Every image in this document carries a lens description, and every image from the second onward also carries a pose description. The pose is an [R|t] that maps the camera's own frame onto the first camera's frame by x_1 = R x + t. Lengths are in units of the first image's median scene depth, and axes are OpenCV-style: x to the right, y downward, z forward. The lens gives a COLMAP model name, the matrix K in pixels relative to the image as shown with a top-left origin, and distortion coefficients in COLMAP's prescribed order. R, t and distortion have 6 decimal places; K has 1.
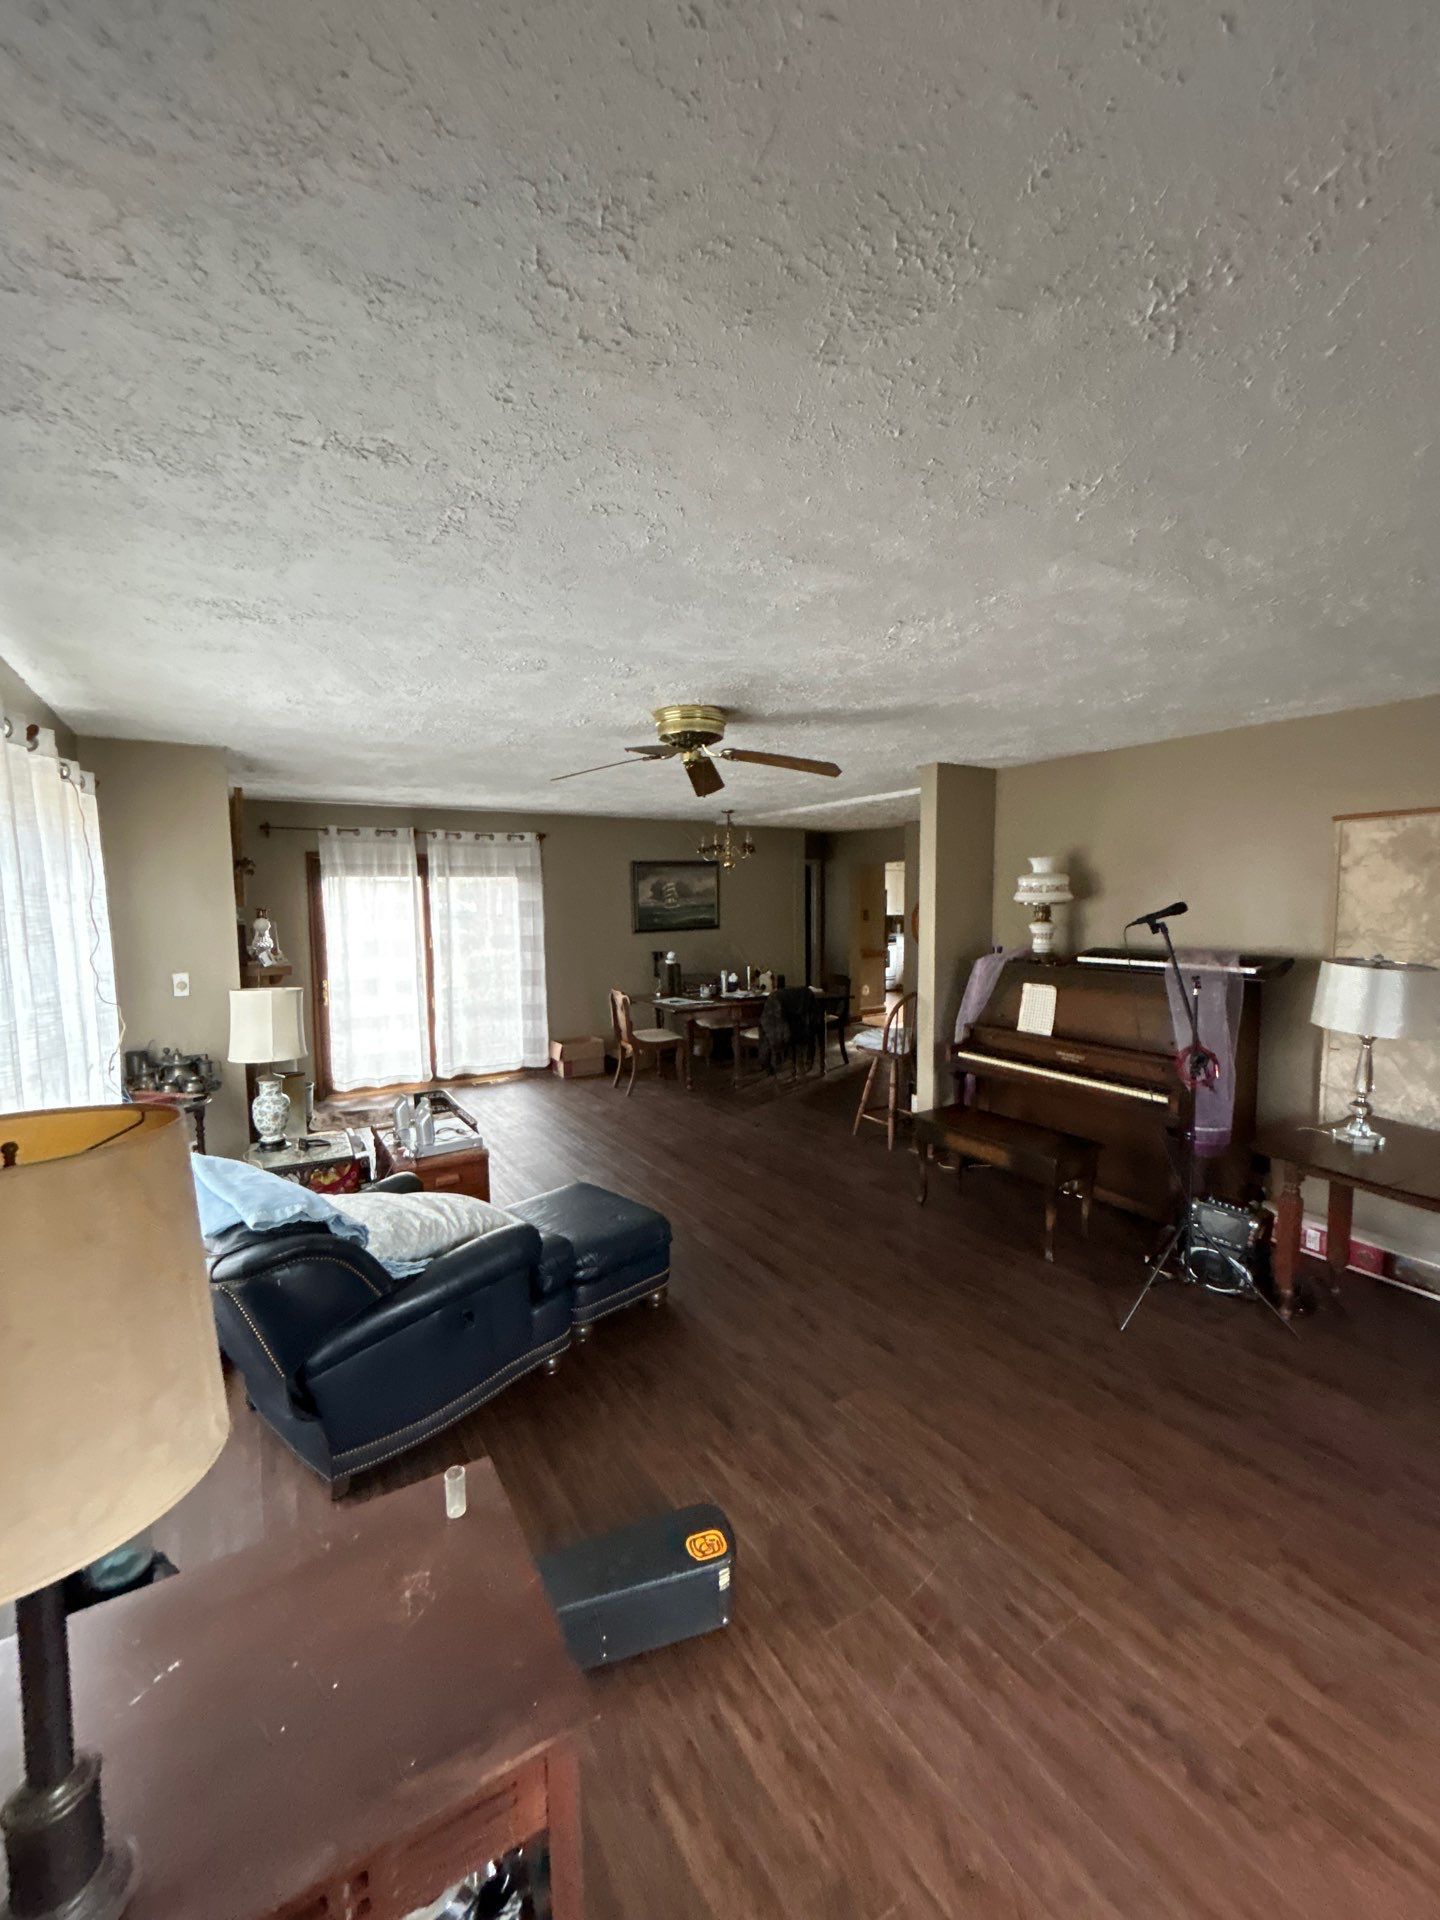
lens RADIAL K [[771.9, 0, 722.6], [0, 771.9, 963.3], [0, 0, 1]] dist [0.001391, 0.000026]
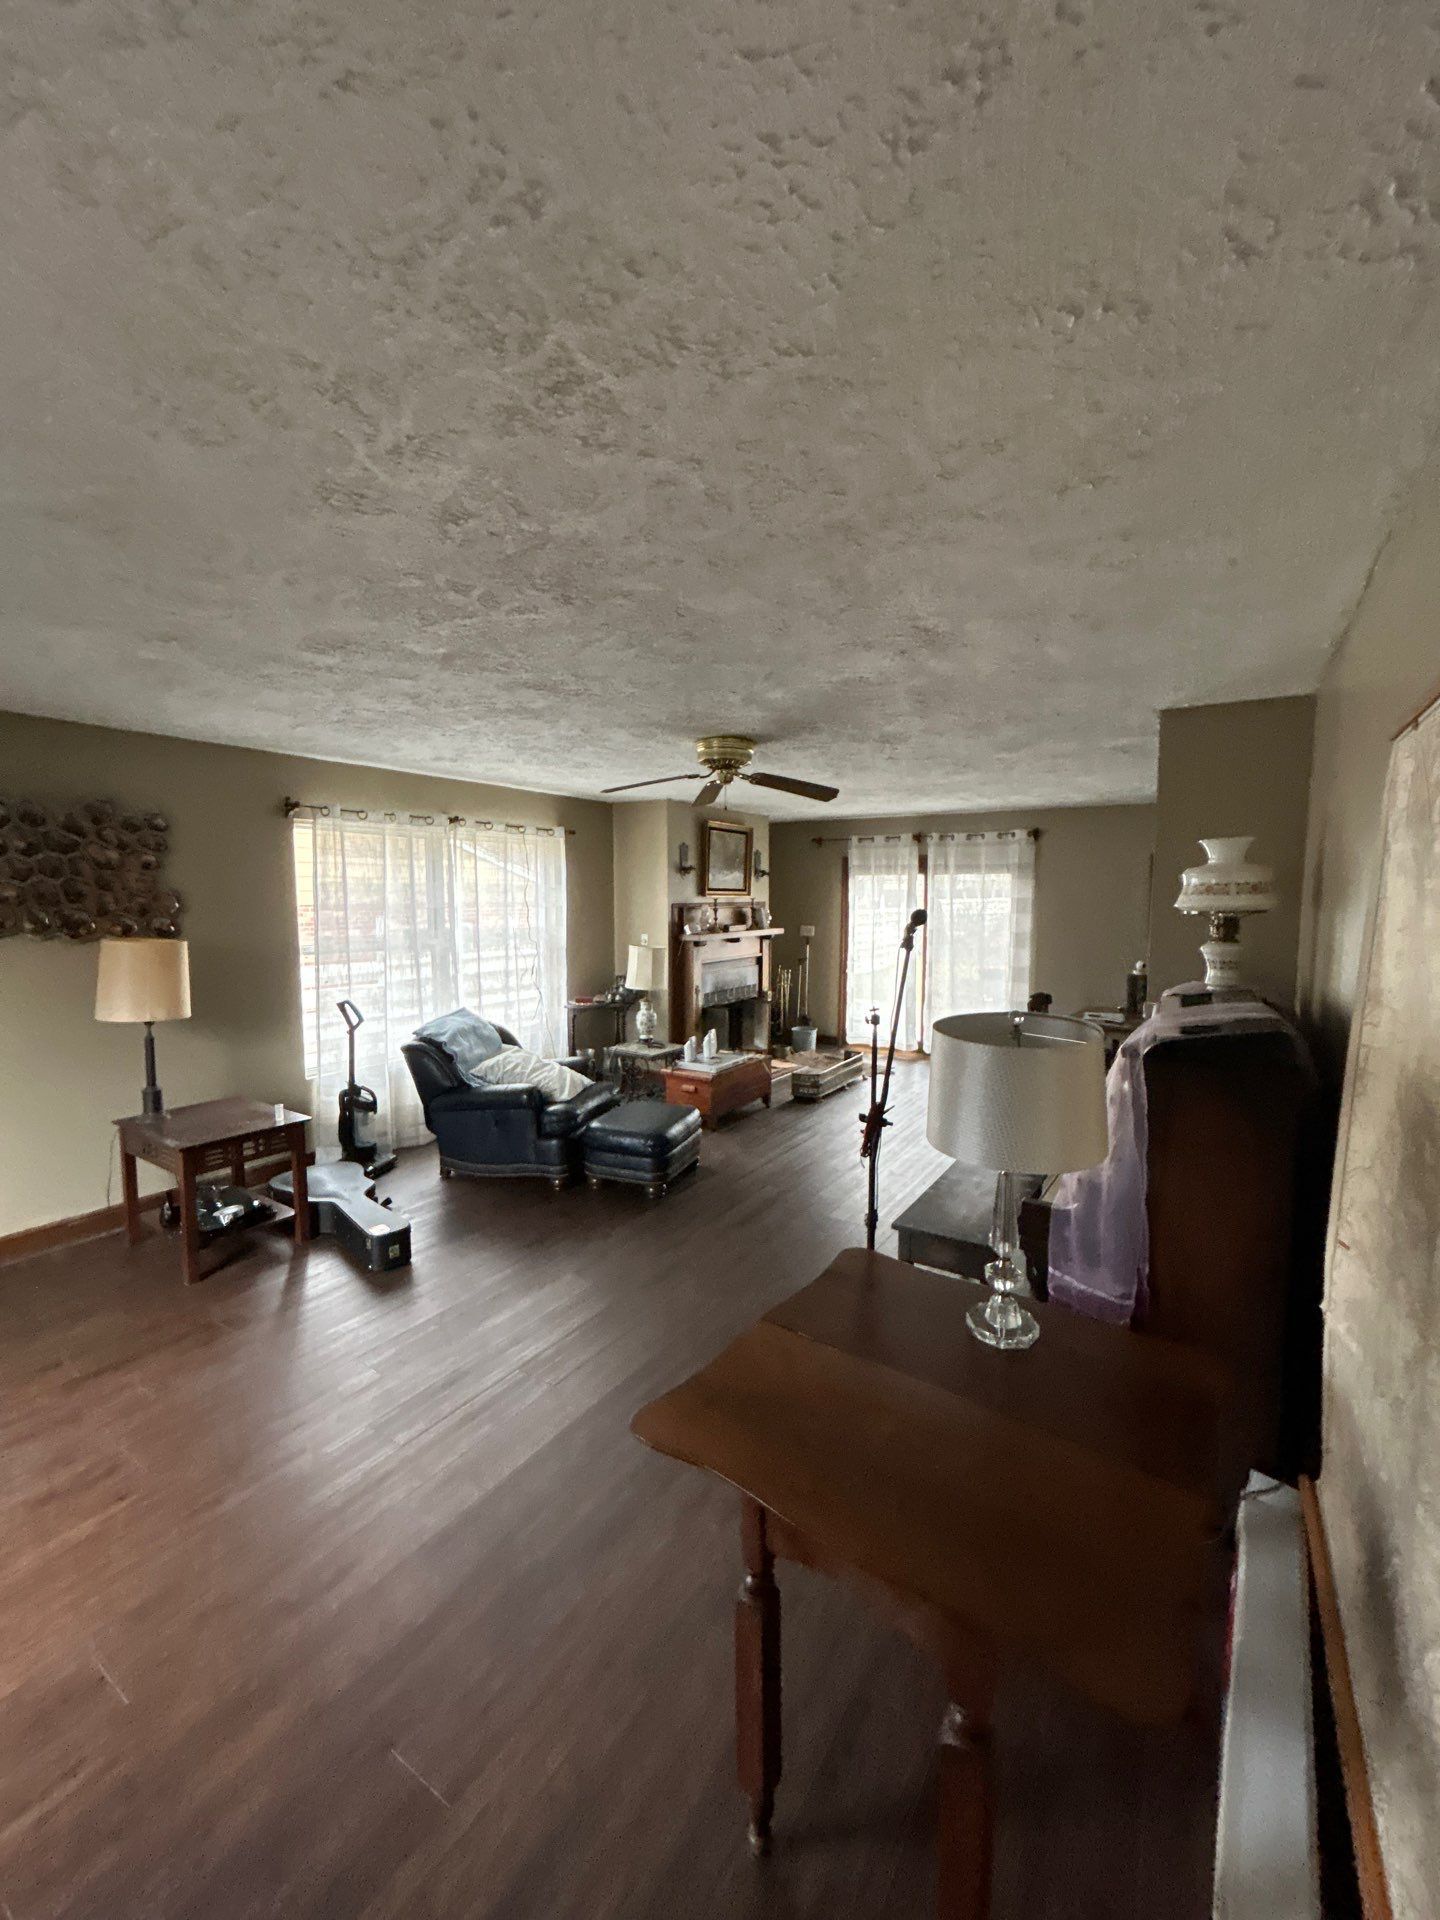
lens RADIAL K [[771.9, 0, 715.7], [0, 771.9, 957.8], [0, 0, 1]] dist [0.001391, 0.000026]
pose [[0.406397, 0.090328, -0.909221, 0.572647], [-0.091267, 0.994138, 0.057970, -0.027172], [0.909127, 0.059423, 0.412258, 0.253242]]
